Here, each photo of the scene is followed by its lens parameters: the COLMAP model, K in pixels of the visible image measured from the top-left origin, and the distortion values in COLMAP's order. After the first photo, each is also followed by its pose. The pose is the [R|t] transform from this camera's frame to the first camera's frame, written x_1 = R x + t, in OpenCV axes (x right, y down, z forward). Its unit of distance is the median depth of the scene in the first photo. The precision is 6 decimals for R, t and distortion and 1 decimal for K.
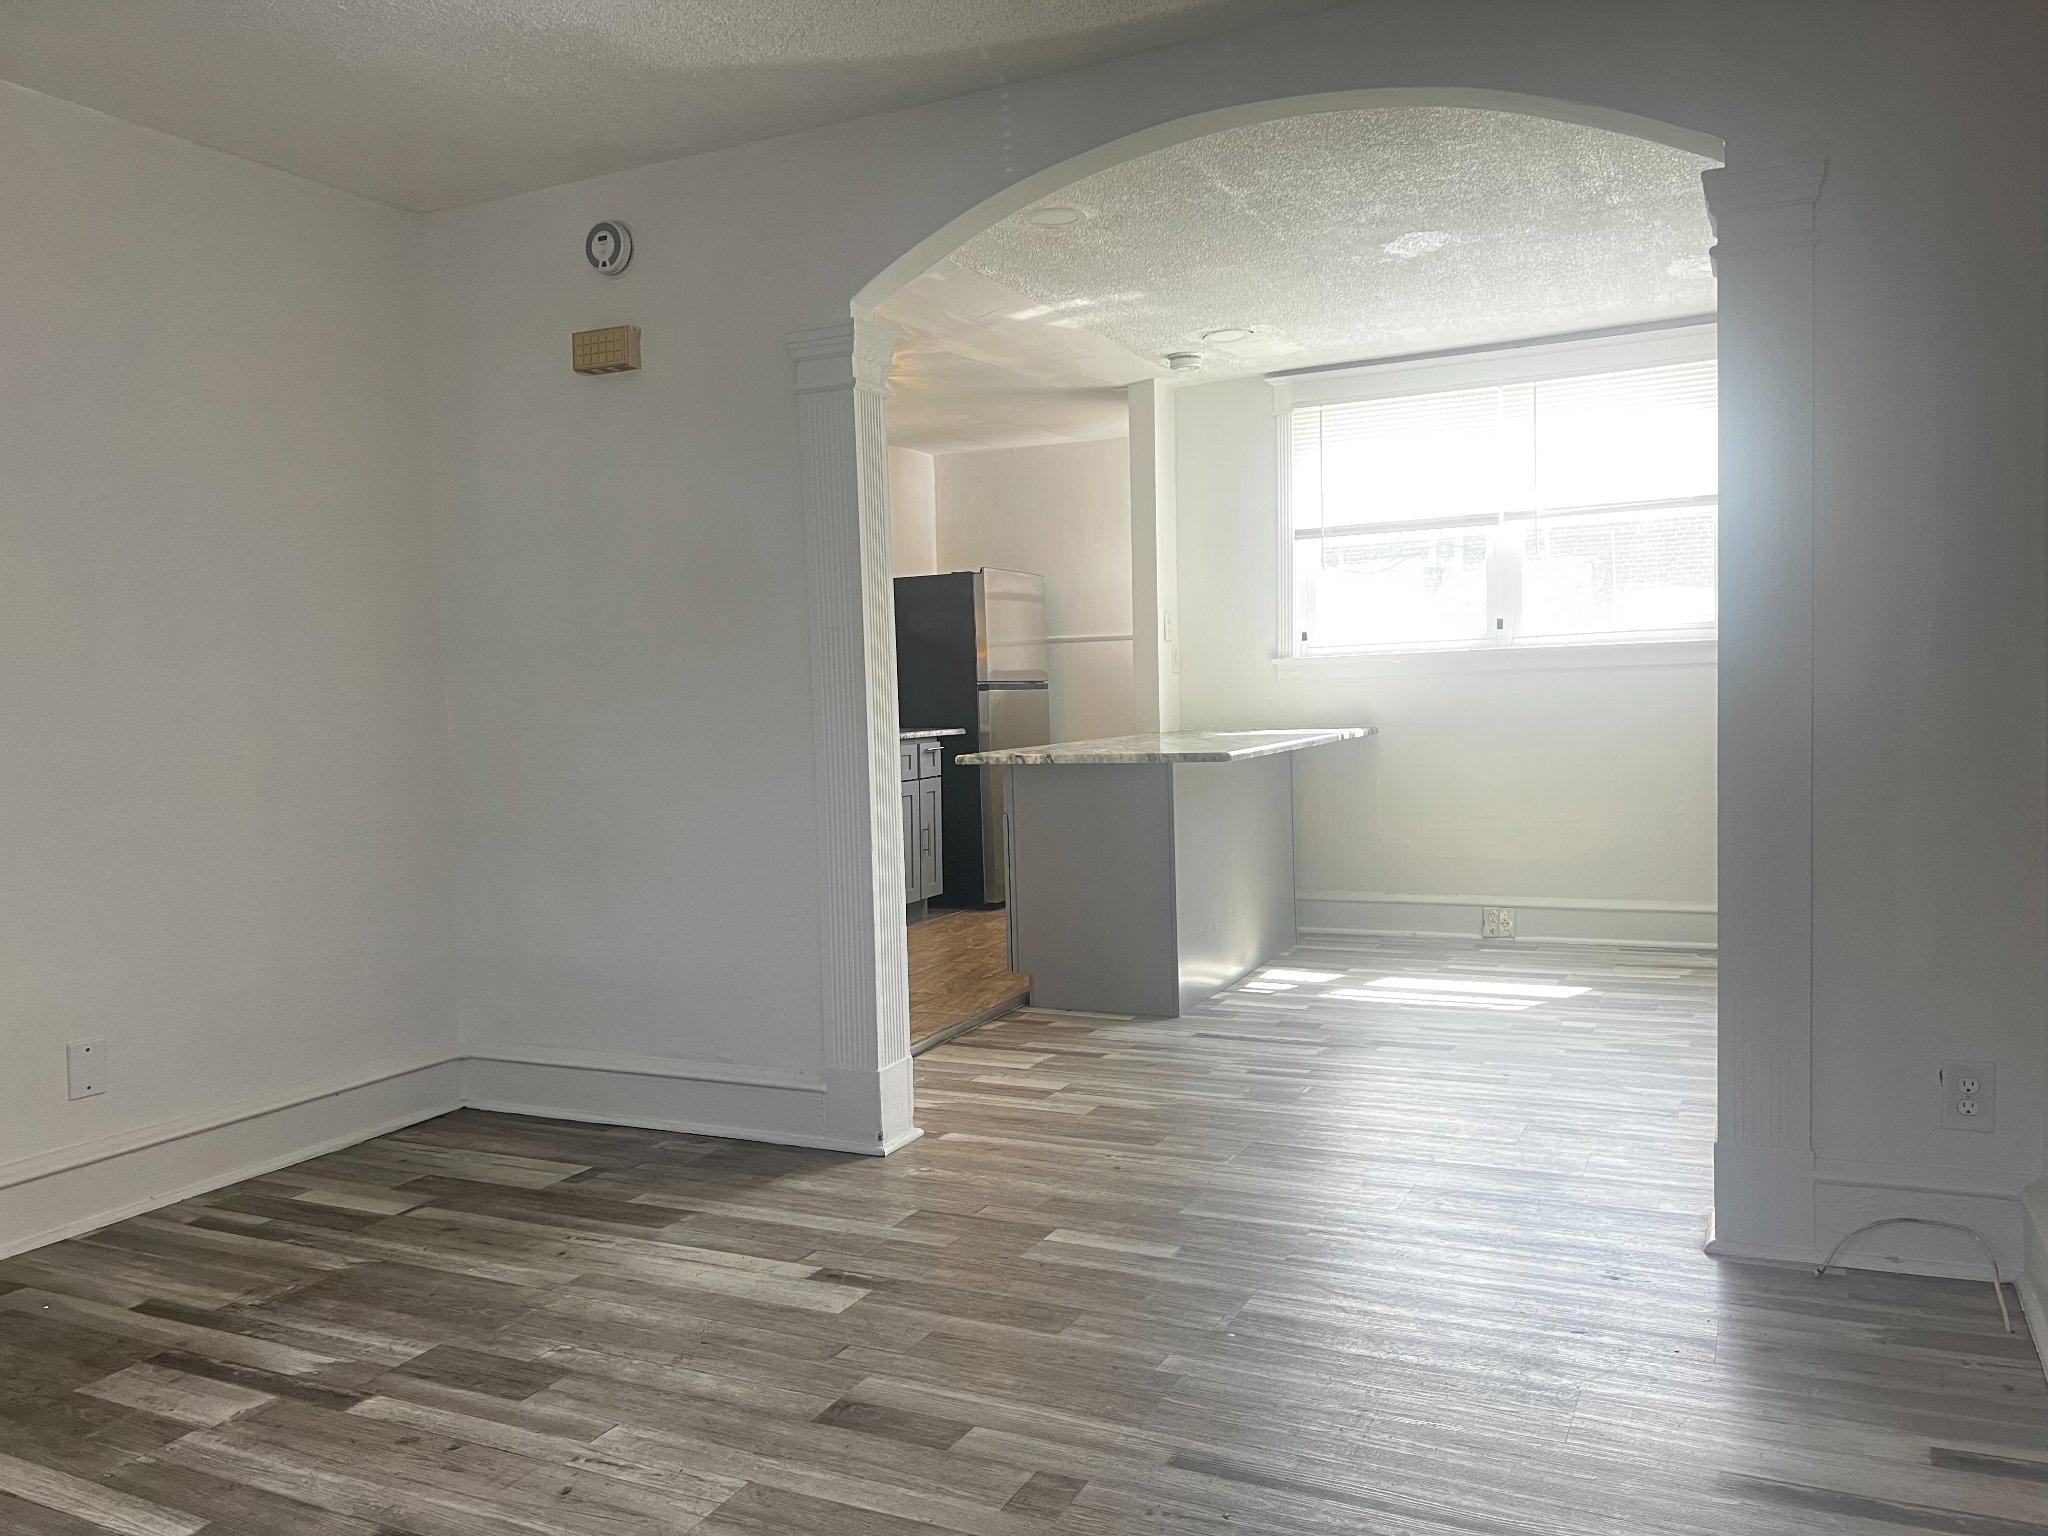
lens RADIAL K [[1527.7, 0, 1020.2], [0, 1527.7, 783.0], [0, 0, 1]] dist [0.044727, -0.044818]
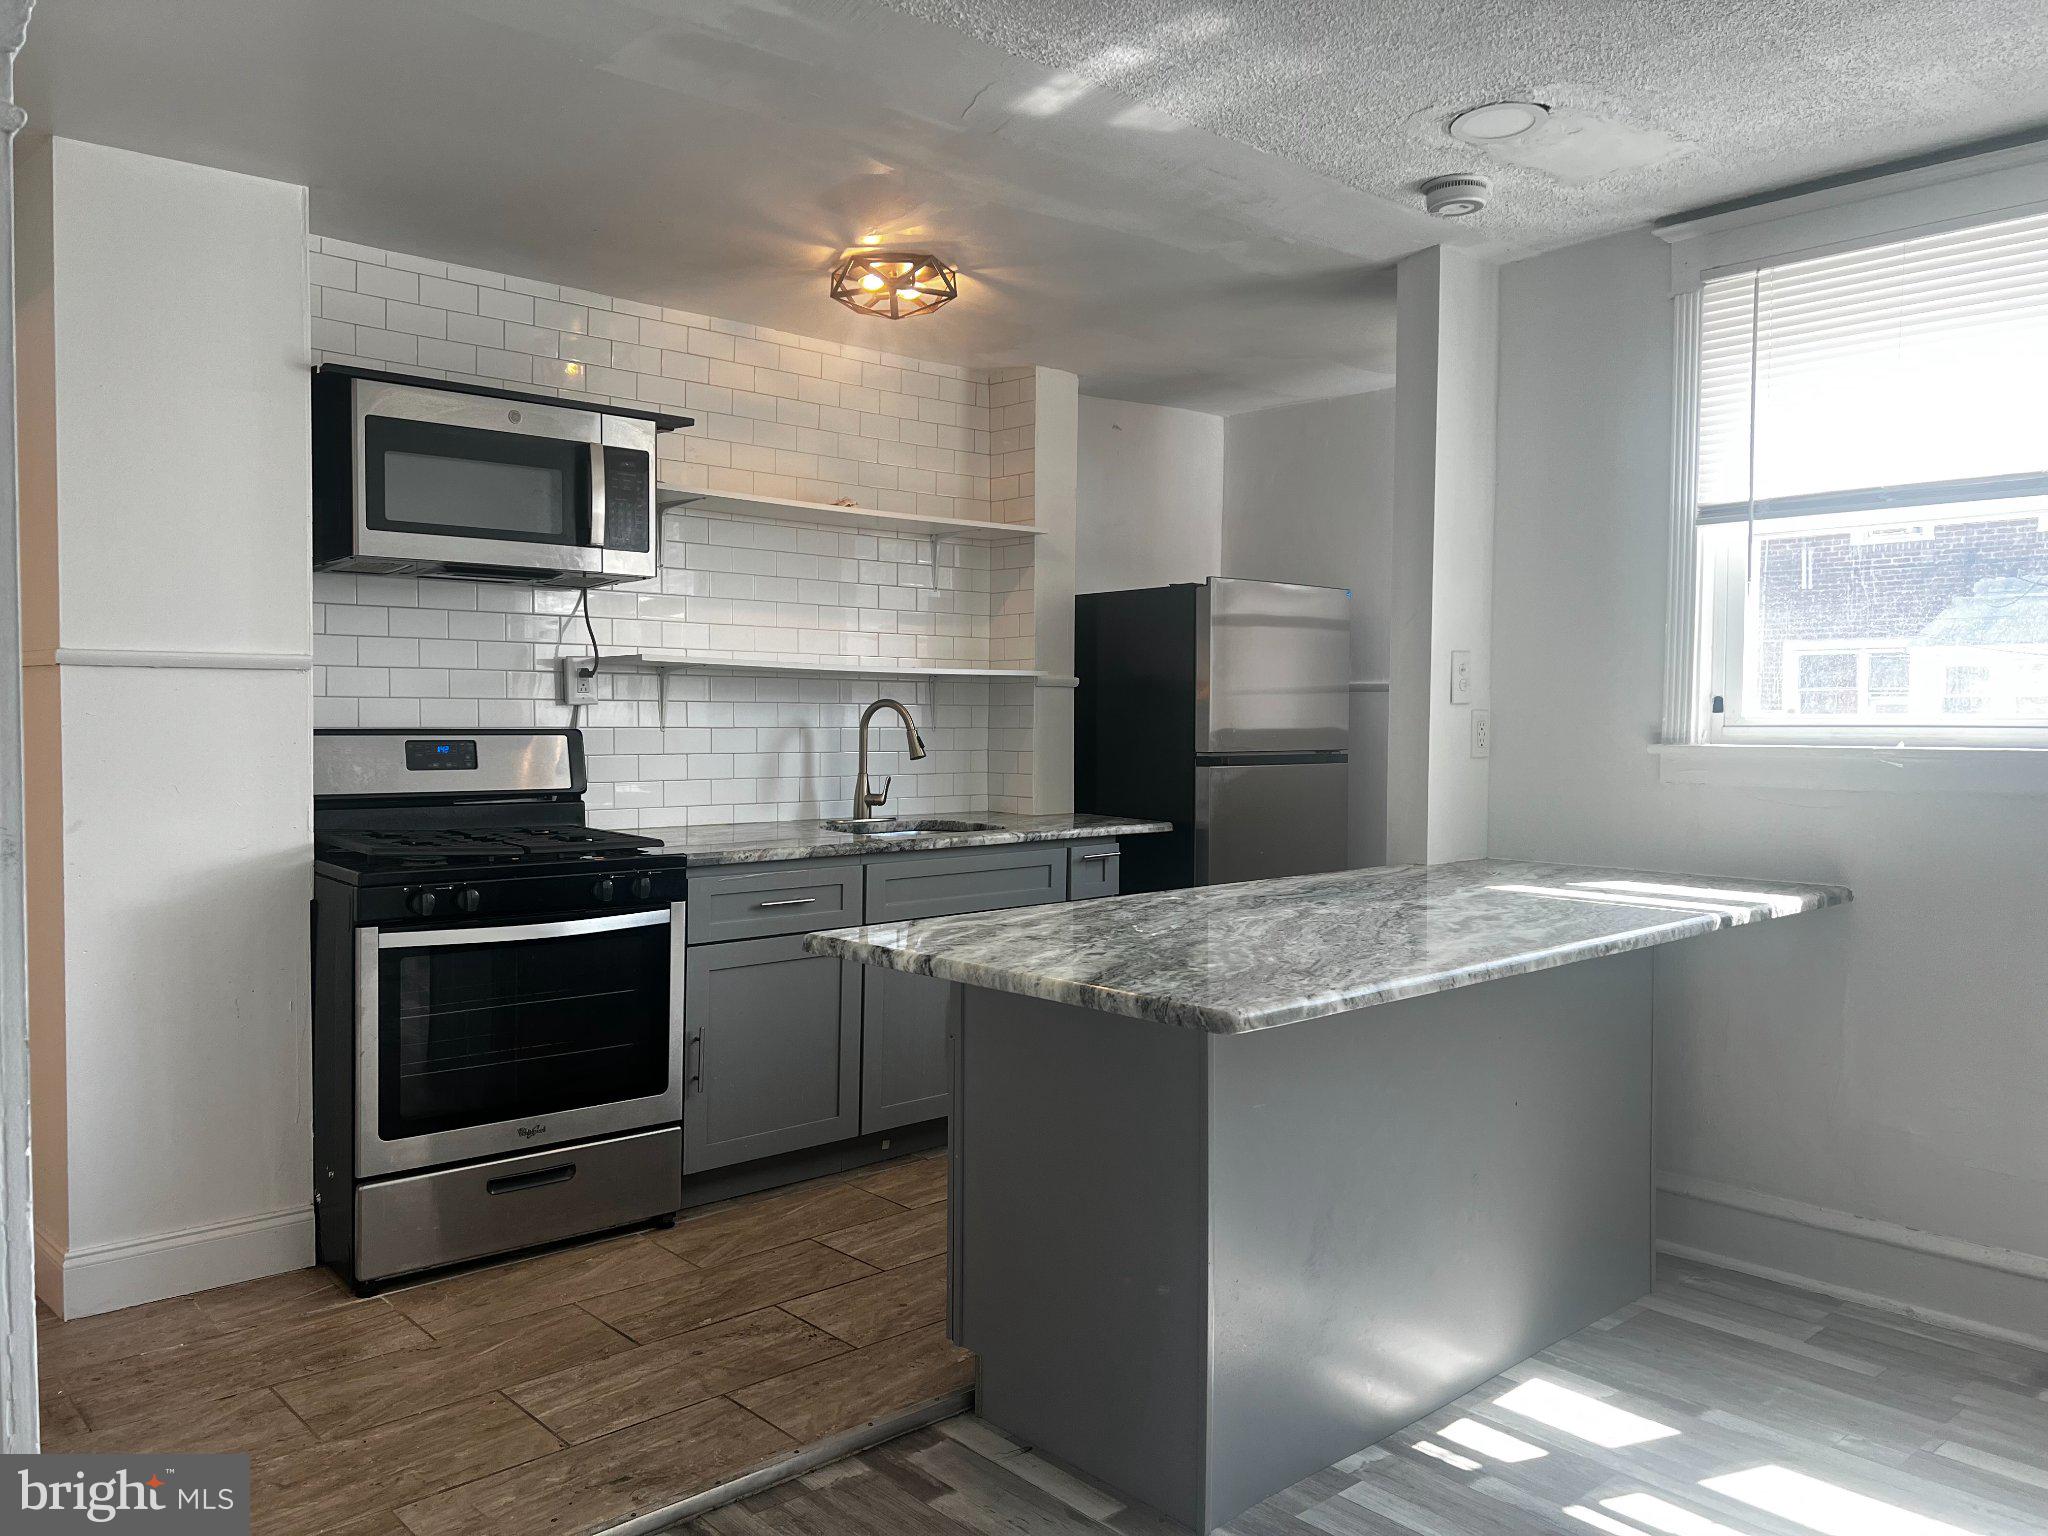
lens RADIAL K [[1527.7, 0, 1035.2], [0, 1527.7, 768.9], [0, 0, 1]] dist [0.044727, -0.044818]
pose [[0.924365, 0.048648, -0.378395, 0.170612], [-0.054594, 0.998496, -0.004995, -0.057461], [0.377583, 0.025275, 0.925631, 0.411678]]
